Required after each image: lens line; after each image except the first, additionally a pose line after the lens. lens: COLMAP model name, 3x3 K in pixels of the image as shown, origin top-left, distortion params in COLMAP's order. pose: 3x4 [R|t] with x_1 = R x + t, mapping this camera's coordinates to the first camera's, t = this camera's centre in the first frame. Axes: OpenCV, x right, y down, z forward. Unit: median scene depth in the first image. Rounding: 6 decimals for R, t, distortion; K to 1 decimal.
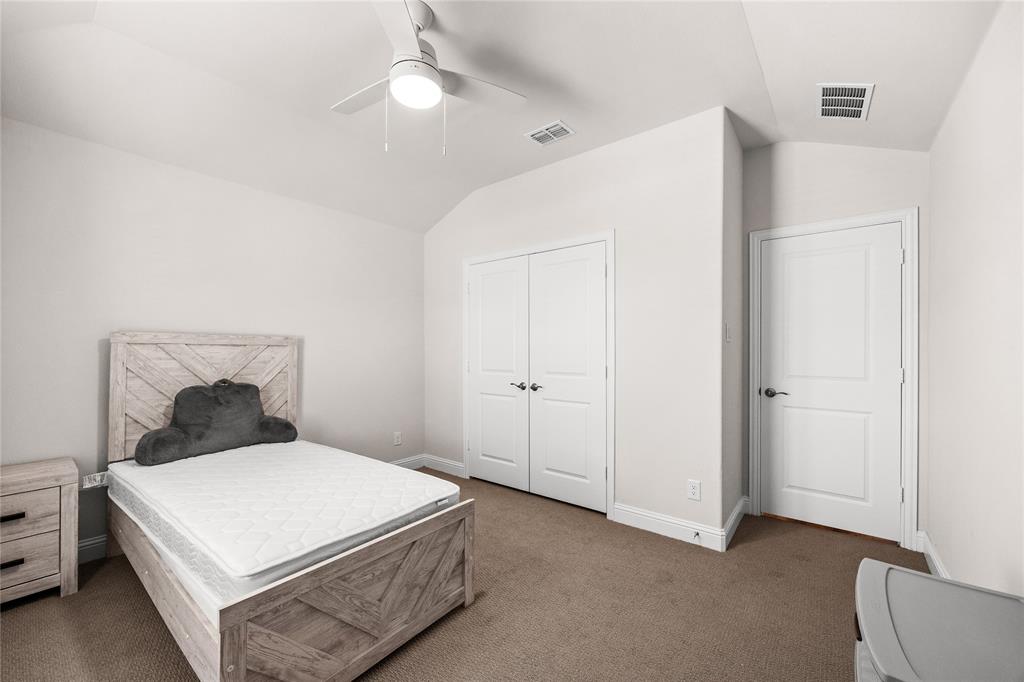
lens RADIAL K [[396.6, 0, 513.7], [0, 396.6, 346.2], [0, 0, 1]] dist [-0.000604, -0.000357]
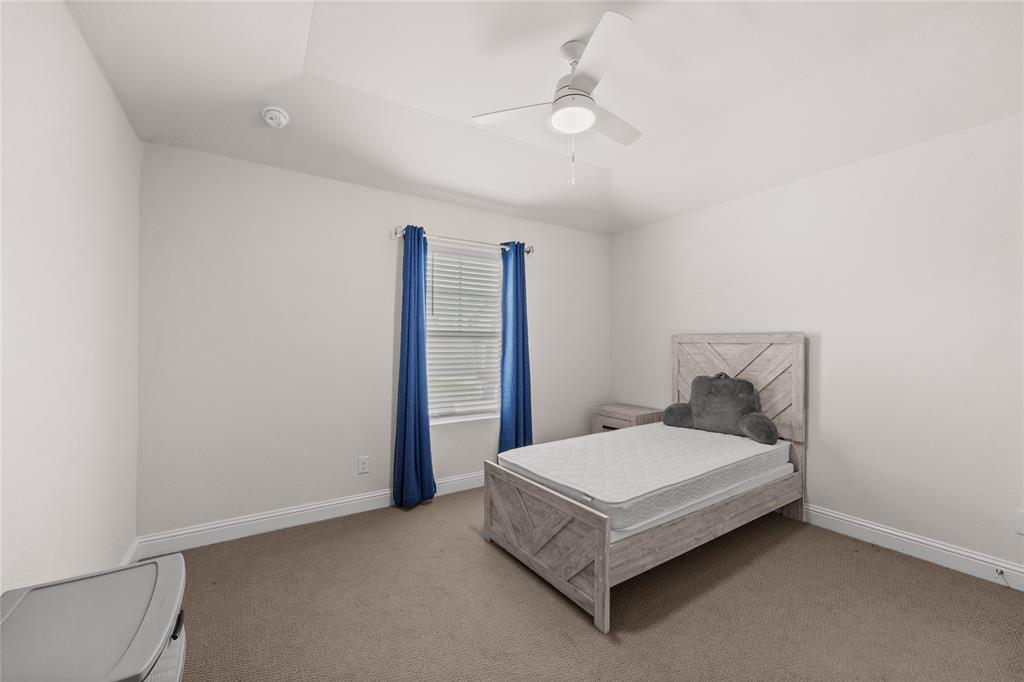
lens RADIAL K [[396.6, 0, 513.5], [0, 396.6, 343.0], [0, 0, 1]] dist [-0.000604, -0.000357]
pose [[-0.303706, -0.009280, -0.952721, 0.819635], [0.003948, 0.999932, -0.010998, 0.008348], [0.952758, -0.007102, -0.303649, 1.098231]]
